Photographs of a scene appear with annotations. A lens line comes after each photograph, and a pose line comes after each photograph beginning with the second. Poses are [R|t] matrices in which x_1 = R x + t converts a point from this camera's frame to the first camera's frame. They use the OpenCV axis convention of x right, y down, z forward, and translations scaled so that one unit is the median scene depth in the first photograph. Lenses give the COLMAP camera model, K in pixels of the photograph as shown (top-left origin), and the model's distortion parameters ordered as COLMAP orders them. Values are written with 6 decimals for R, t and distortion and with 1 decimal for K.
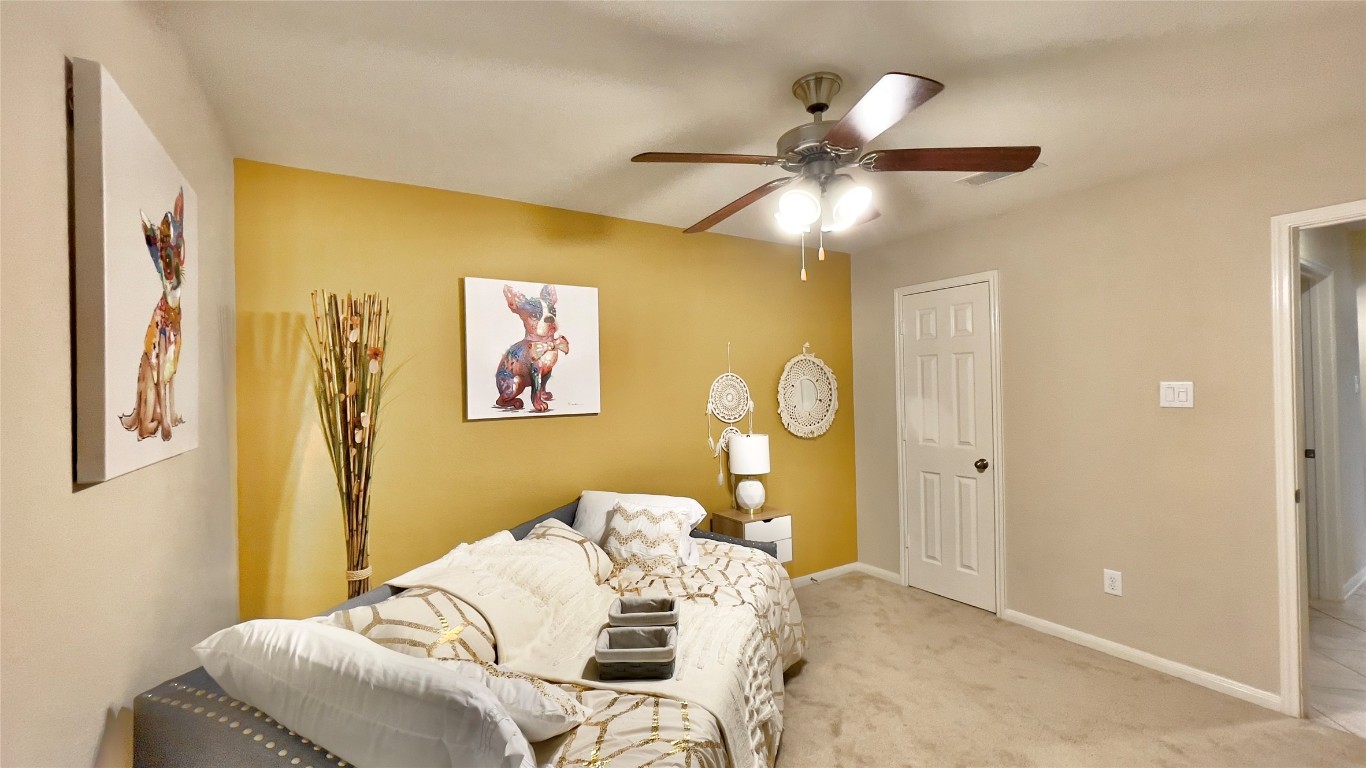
lens RADIAL K [[554.2, 0, 683.6], [0, 554.2, 382.2], [0, 0, 1]] dist [0.000422, 0.000555]
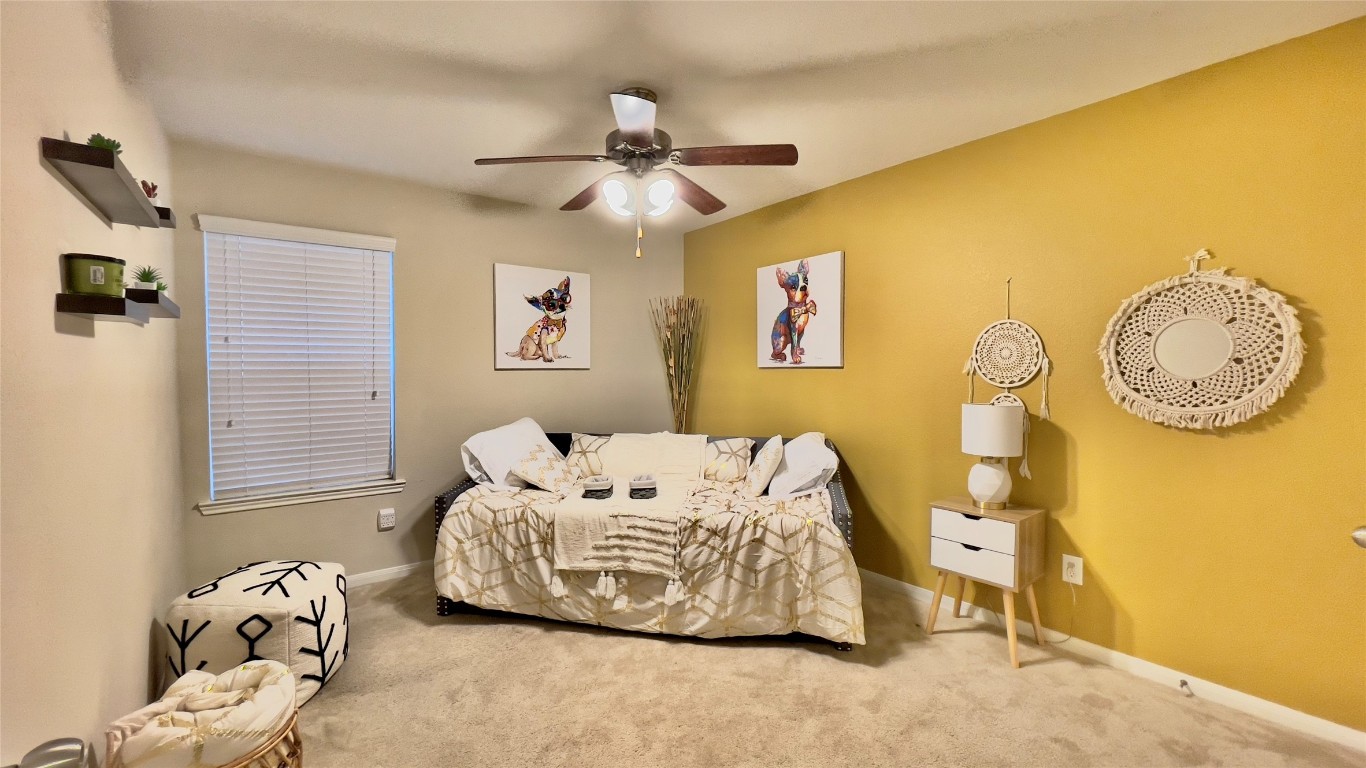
lens RADIAL K [[554.2, 0, 684.9], [0, 554.2, 383.4], [0, 0, 1]] dist [0.000422, 0.000555]
pose [[0.104650, 0.049985, -0.993252, 0.958984], [0.013150, 0.998579, 0.051639, 0.029706], [0.994422, -0.018465, 0.103844, 0.615378]]
